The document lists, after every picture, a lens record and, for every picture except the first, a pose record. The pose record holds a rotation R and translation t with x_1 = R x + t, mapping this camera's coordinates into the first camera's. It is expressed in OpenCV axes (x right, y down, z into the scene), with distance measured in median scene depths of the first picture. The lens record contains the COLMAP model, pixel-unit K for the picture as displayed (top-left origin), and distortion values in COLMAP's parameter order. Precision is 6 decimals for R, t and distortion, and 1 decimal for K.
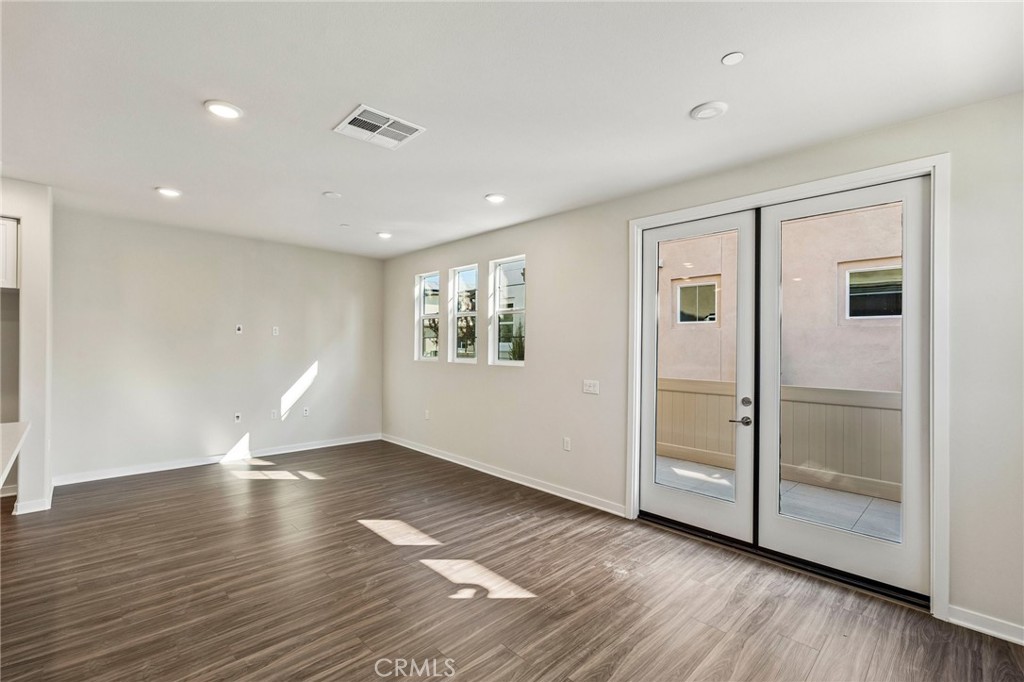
lens RADIAL K [[448.0, 0, 508.9], [0, 448.0, 351.2], [0, 0, 1]] dist [-0.004159, 0.000797]
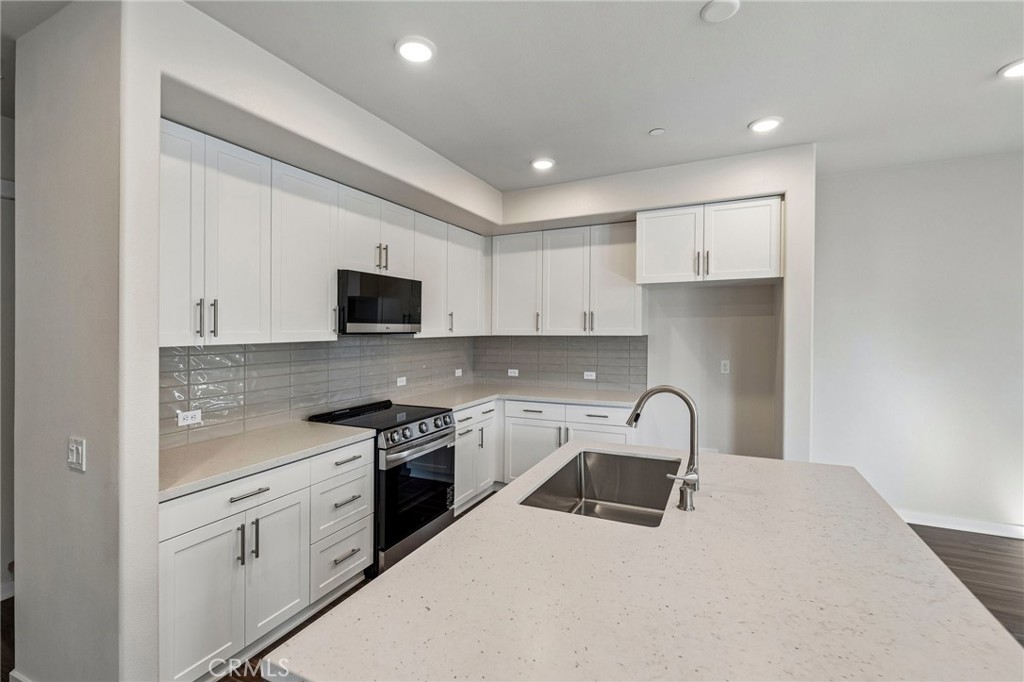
lens RADIAL K [[448.0, 0, 506.9], [0, 448.0, 329.8], [0, 0, 1]] dist [-0.004159, 0.000797]
pose [[0.343019, -0.015490, -0.939201, -0.549527], [0.000716, 0.999868, -0.016229, -0.030536], [0.939328, 0.004895, 0.342985, 0.251109]]
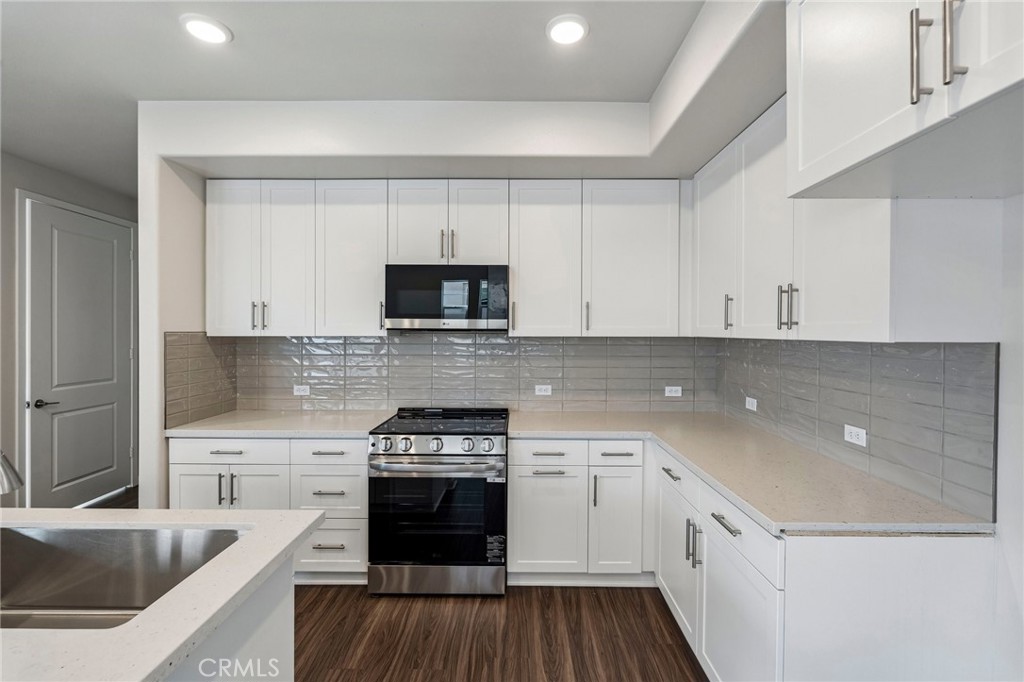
lens RADIAL K [[448.0, 0, 519.8], [0, 448.0, 330.5], [0, 0, 1]] dist [-0.004159, 0.000797]
pose [[-0.691546, -0.019542, -0.722068, -1.027296], [-0.021187, 0.999753, -0.006766, -0.034692], [0.722021, 0.010619, -0.691789, 1.032445]]
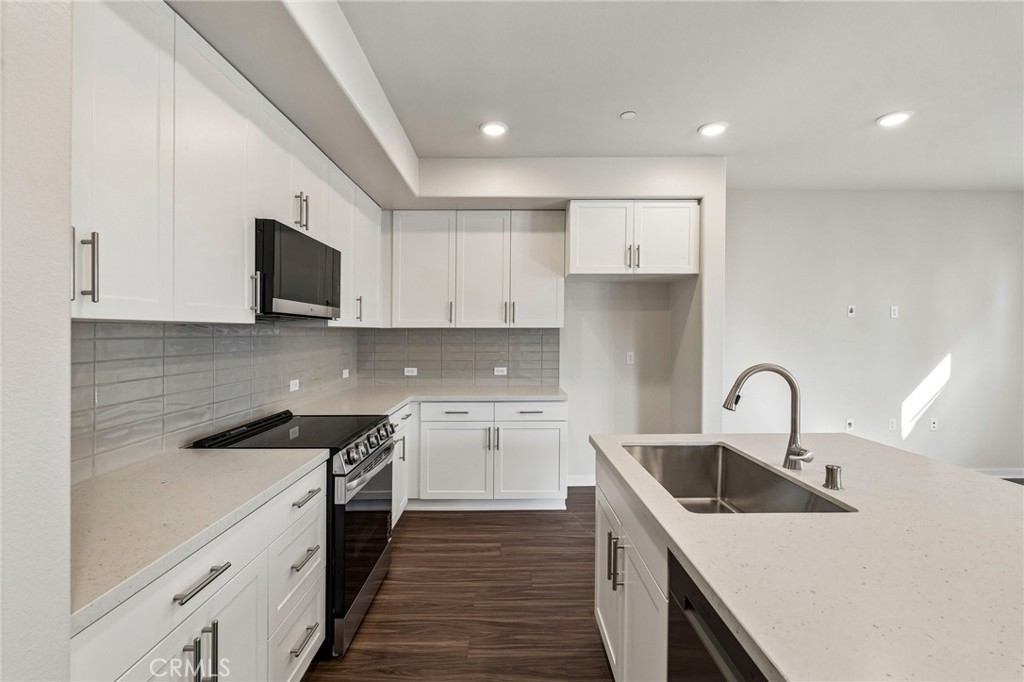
lens RADIAL K [[448.0, 0, 505.7], [0, 448.0, 336.6], [0, 0, 1]] dist [-0.004159, 0.000797]
pose [[0.717691, -0.009864, -0.696292, -0.839069], [0.004198, 0.999943, -0.009839, 0.000345], [0.696349, 0.004139, 0.717691, 0.048238]]
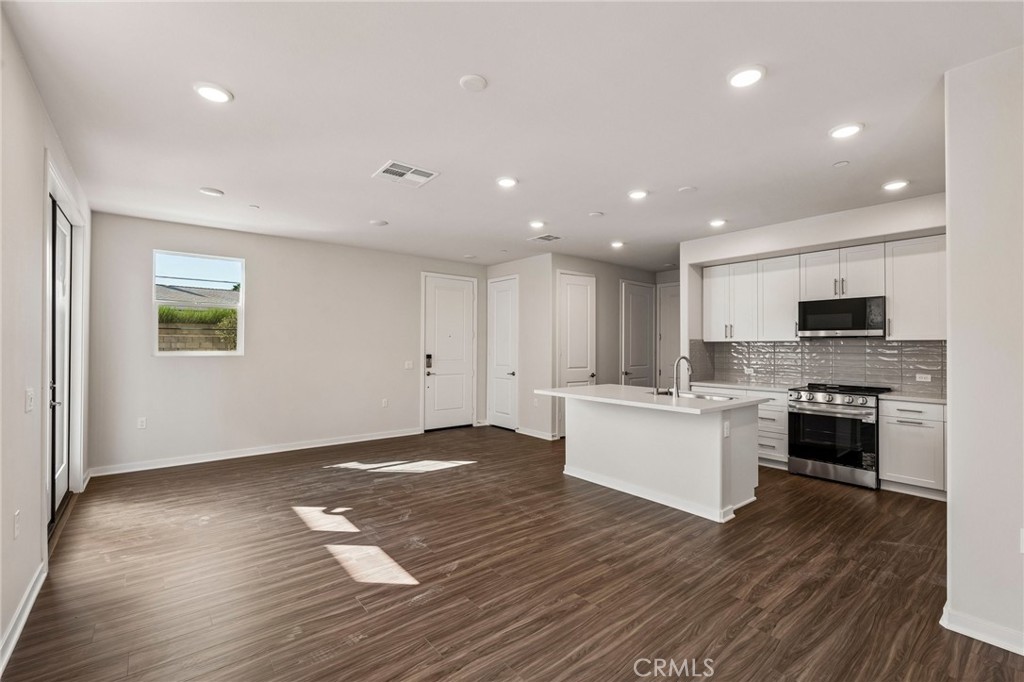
lens RADIAL K [[448.0, 0, 513.5], [0, 448.0, 343.9], [0, 0, 1]] dist [-0.004159, 0.000797]
pose [[-0.996680, -0.016775, 0.079670, -0.600390], [-0.016126, 0.999831, 0.008790, -0.010899], [-0.079804, 0.007476, -0.996783, 1.890527]]
